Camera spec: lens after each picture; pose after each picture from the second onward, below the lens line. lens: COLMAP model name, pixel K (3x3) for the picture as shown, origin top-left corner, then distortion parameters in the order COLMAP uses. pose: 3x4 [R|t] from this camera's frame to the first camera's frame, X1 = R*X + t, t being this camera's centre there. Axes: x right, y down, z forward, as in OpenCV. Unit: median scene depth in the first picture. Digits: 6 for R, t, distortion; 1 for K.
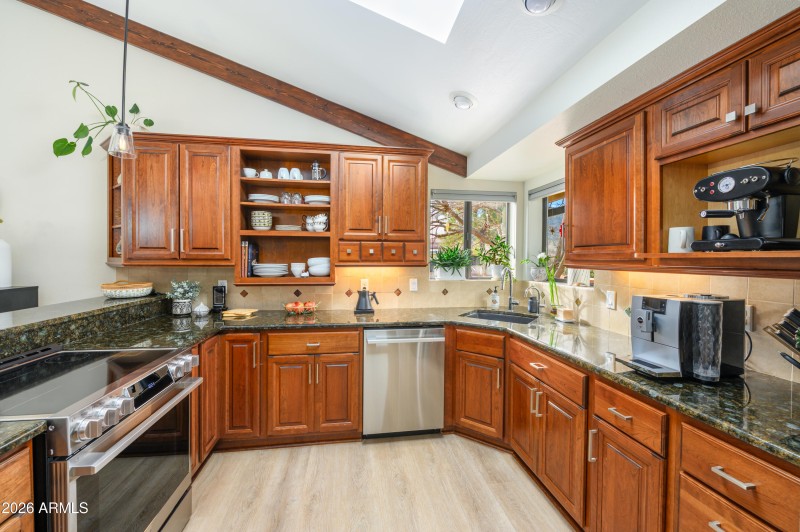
lens RADIAL K [[322.1, 0, 399.6], [0, 322.1, 261.2], [0, 0, 1]] dist [-0.007670, -0.000128]
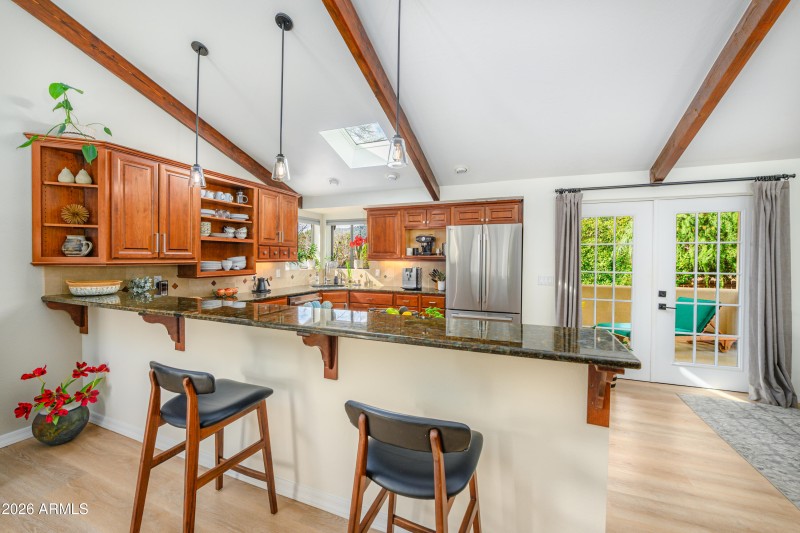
lens RADIAL K [[322.1, 0, 399.6], [0, 322.1, 261.7], [0, 0, 1]] dist [-0.007670, -0.000128]
pose [[0.515892, -0.015876, 0.856506, -1.149344], [0.005146, 0.999868, 0.015434, -0.006689], [-0.856638, -0.003555, 0.515906, -0.373219]]
